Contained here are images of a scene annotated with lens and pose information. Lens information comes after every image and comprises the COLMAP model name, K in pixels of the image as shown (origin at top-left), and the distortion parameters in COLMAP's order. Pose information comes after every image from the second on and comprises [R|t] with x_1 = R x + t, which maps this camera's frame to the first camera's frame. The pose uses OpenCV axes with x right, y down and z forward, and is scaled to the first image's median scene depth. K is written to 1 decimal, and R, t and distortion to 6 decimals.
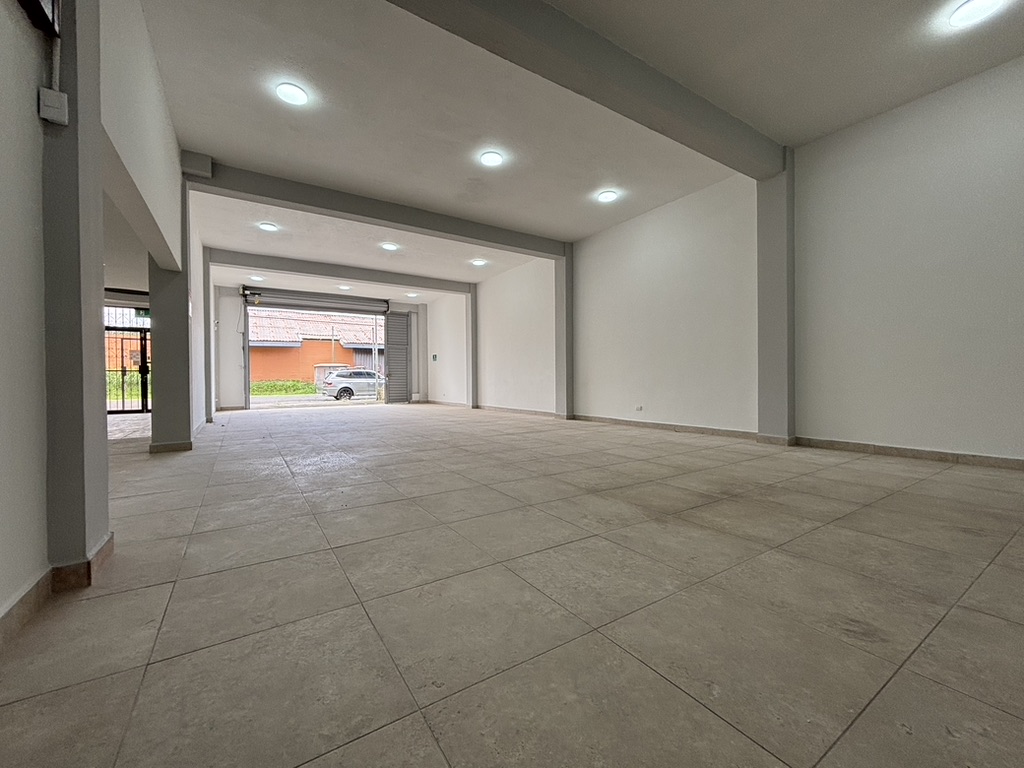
lens RADIAL K [[417.1, 0, 509.7], [0, 417.1, 378.9], [0, 0, 1]] dist [-0.000035, -0.000145]
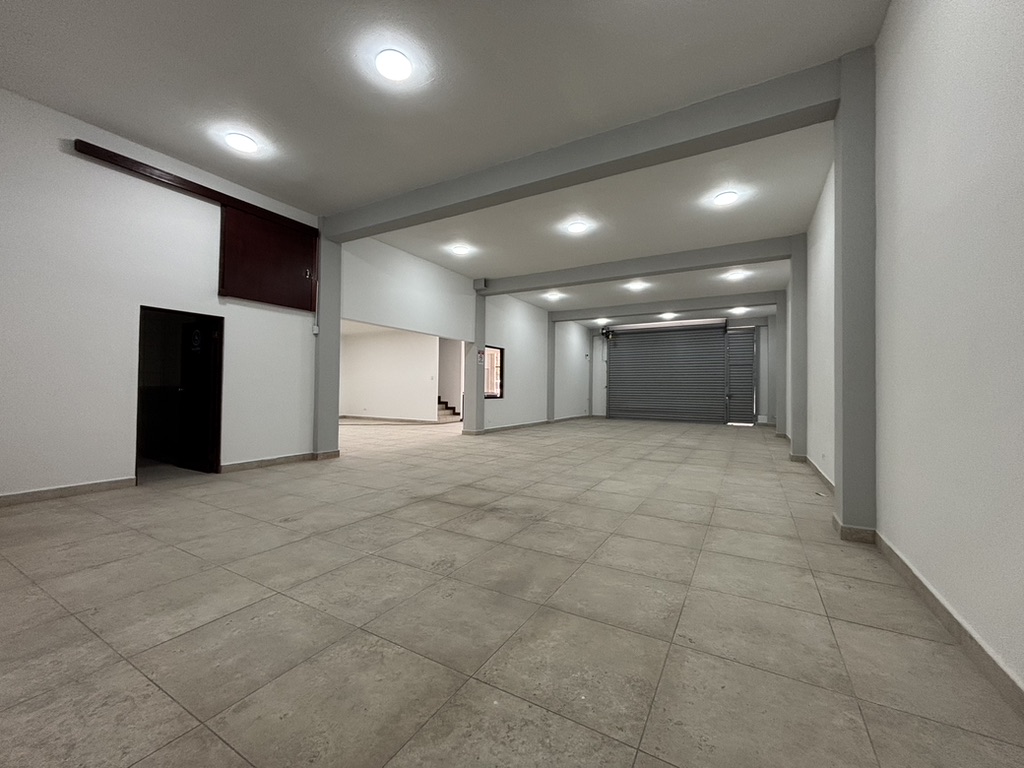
lens RADIAL K [[417.1, 0, 513.0], [0, 417.1, 385.2], [0, 0, 1]] dist [-0.000035, -0.000145]
pose [[0.458755, 0.004775, -0.888550, 2.245932], [-0.015940, 0.999869, -0.002856, -0.127635], [0.888420, 0.015474, 0.458771, 0.640225]]
